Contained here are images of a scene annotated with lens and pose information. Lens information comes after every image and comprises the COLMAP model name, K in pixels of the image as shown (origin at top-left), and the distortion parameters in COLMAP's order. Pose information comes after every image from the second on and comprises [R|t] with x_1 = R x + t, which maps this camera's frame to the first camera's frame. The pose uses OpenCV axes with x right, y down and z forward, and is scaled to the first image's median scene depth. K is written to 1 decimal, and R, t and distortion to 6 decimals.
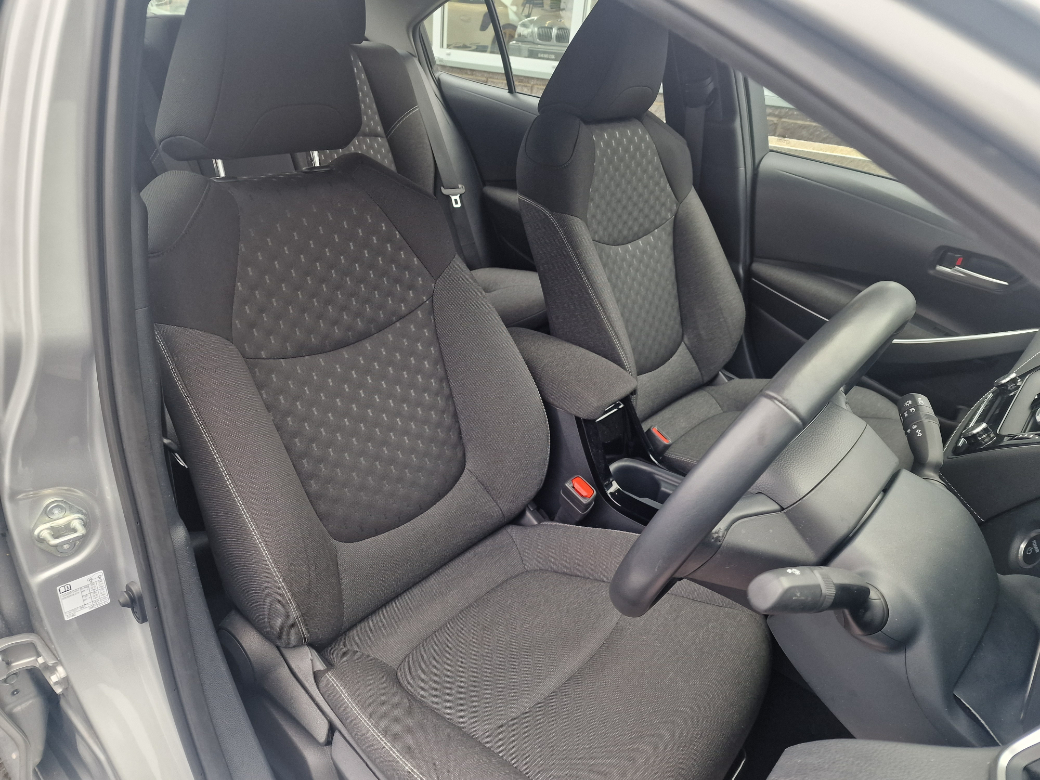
lens RADIAL K [[706.2, 0, 517.1], [0, 706.2, 404.2], [0, 0, 1]] dist [0.047372, -0.045901]
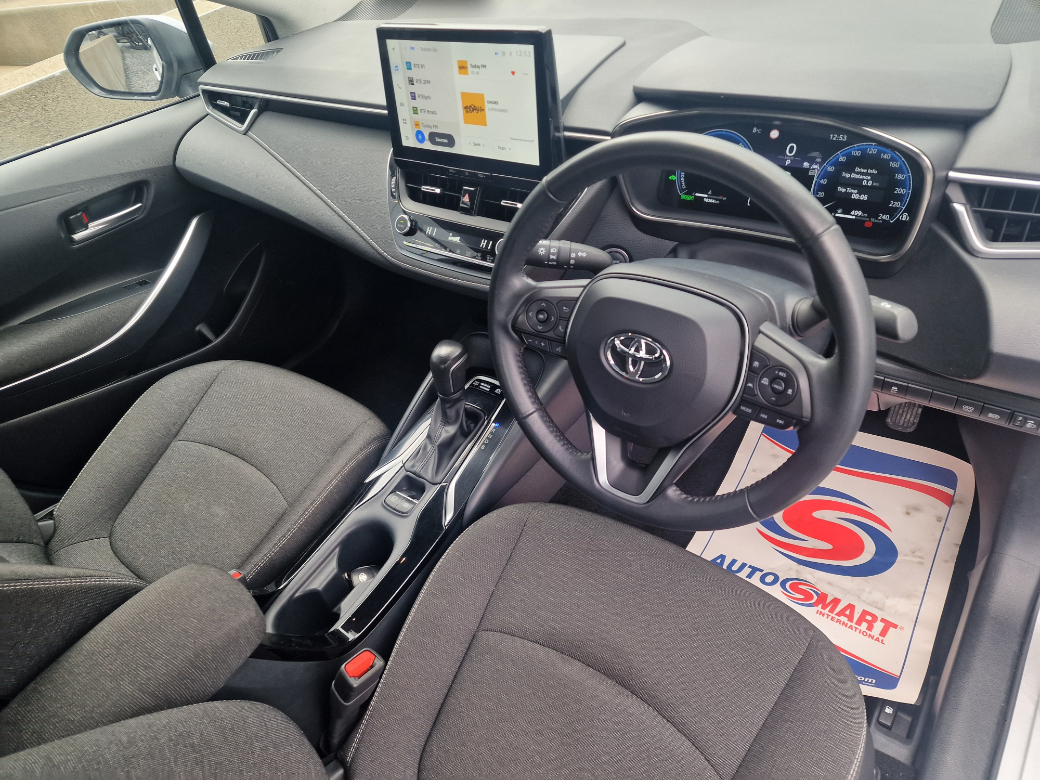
lens RADIAL K [[706.2, 0, 517.1], [0, 706.2, 404.2], [0, 0, 1]] dist [0.047372, -0.045901]
pose [[-0.083277, -0.700807, 0.708473, -0.228981], [0.612361, 0.524889, 0.591189, -0.320065], [-0.786180, 0.483074, 0.385436, 0.428799]]
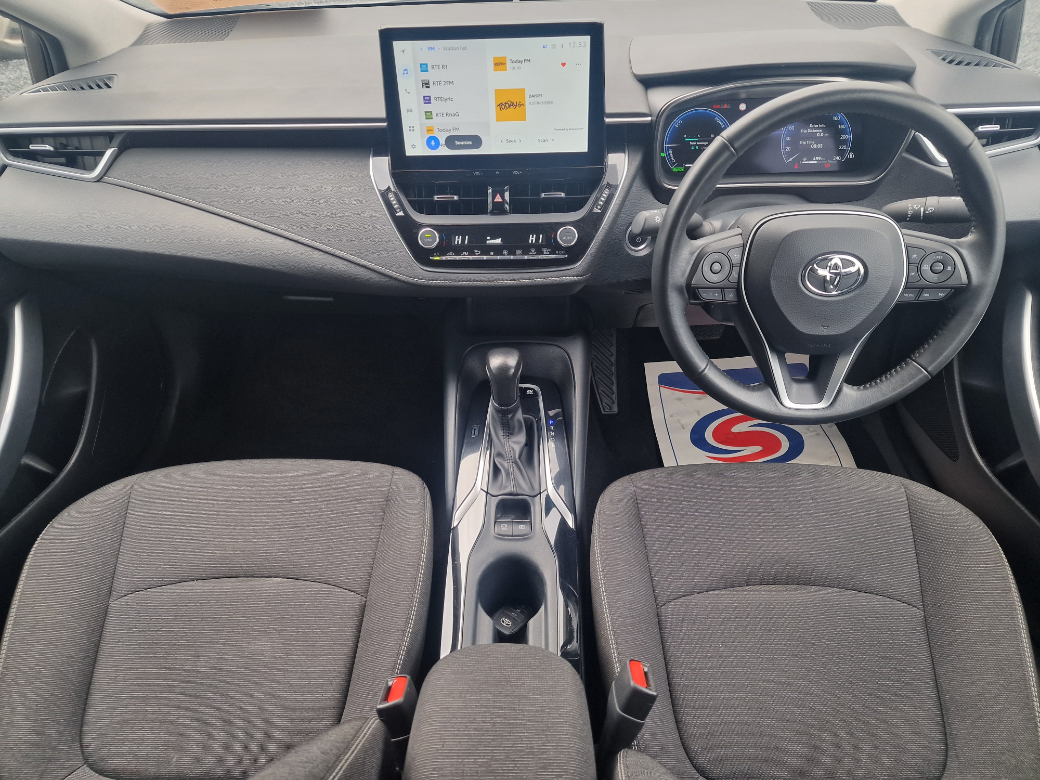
lens RADIAL K [[685.1, 0, 526.8], [0, 685.1, 375.4], [0, 0, 1]] dist [0.068562, -0.073488]
pose [[-0.639809, -0.522654, 0.563451, -0.043420], [0.360761, 0.443108, 0.820675, -0.531513], [-0.678598, 0.728346, -0.094952, 0.867370]]
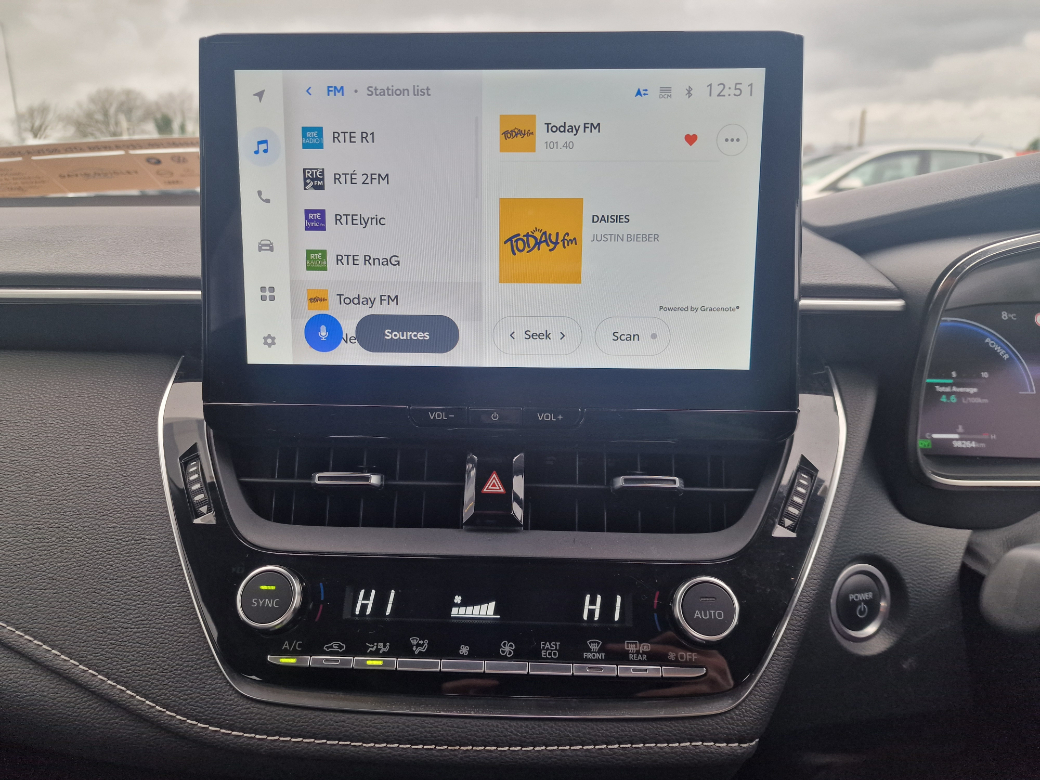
lens RADIAL K [[739.9, 0, 524.0], [0, 739.9, 411.6], [0, 0, 1]] dist [0.007438, -0.000302]
pose [[-0.624032, -0.297473, 0.722561, 0.303345], [0.338464, 0.730552, 0.593074, -0.190896], [-0.704291, 0.614658, -0.355203, 0.749497]]
